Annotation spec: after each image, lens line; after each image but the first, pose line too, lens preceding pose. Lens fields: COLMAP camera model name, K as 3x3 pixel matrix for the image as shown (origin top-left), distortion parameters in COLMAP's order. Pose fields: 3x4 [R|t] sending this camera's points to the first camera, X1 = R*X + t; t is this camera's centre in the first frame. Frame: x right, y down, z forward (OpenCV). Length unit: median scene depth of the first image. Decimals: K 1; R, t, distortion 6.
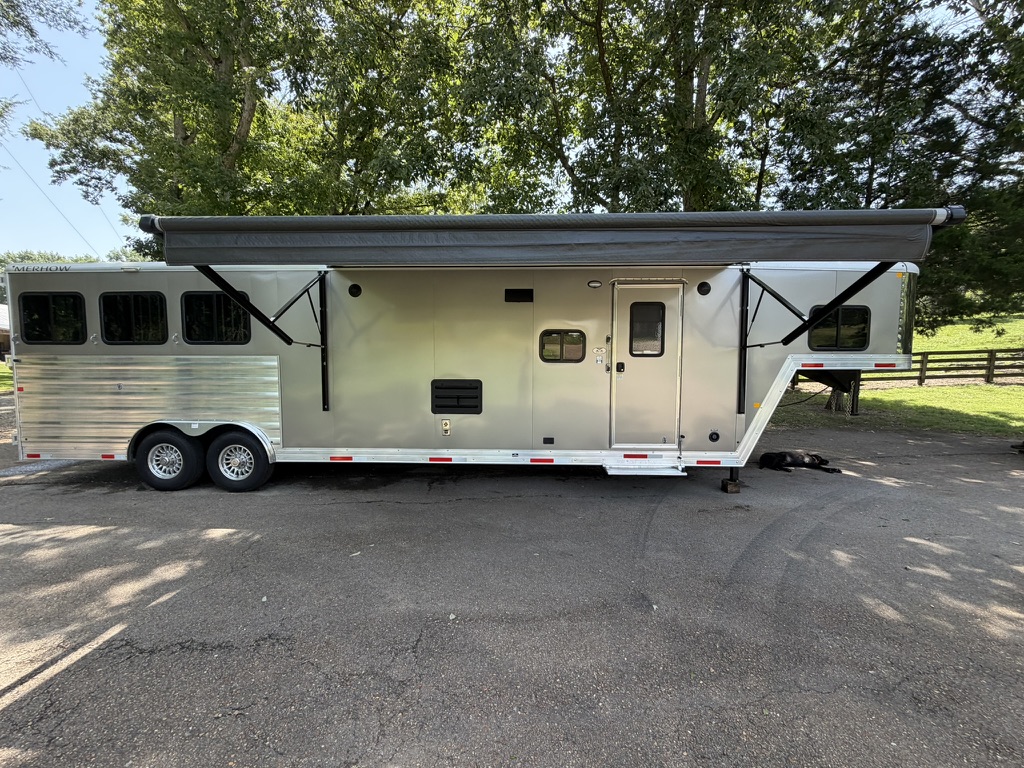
lens RADIAL K [[409.3, 0, 513.5], [0, 409.3, 386.7], [0, 0, 1]] dist [0.000710, 0.000393]
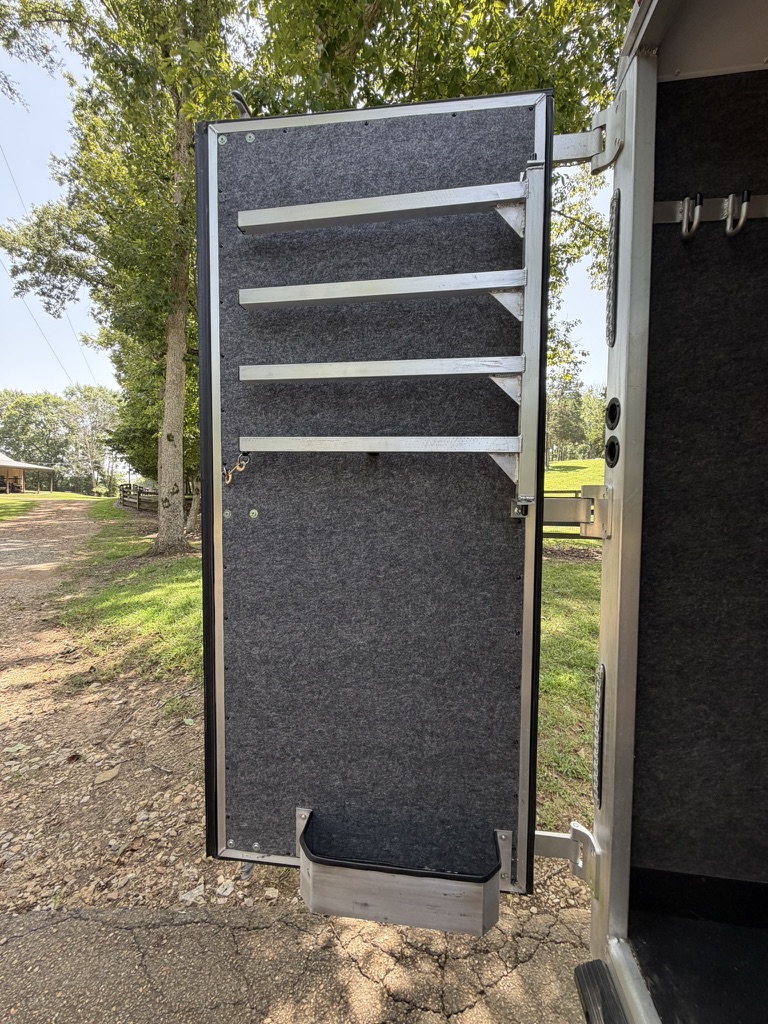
lens RADIAL K [[409.3, 0, 386.0], [0, 409.3, 512.7], [0, 0, 1]] dist [0.000710, 0.000393]
pose [[0.994040, 0.009667, -0.108590, -0.214032], [-0.011544, 0.999794, -0.016671, -0.016978], [0.108406, 0.017825, 0.993947, 0.205210]]
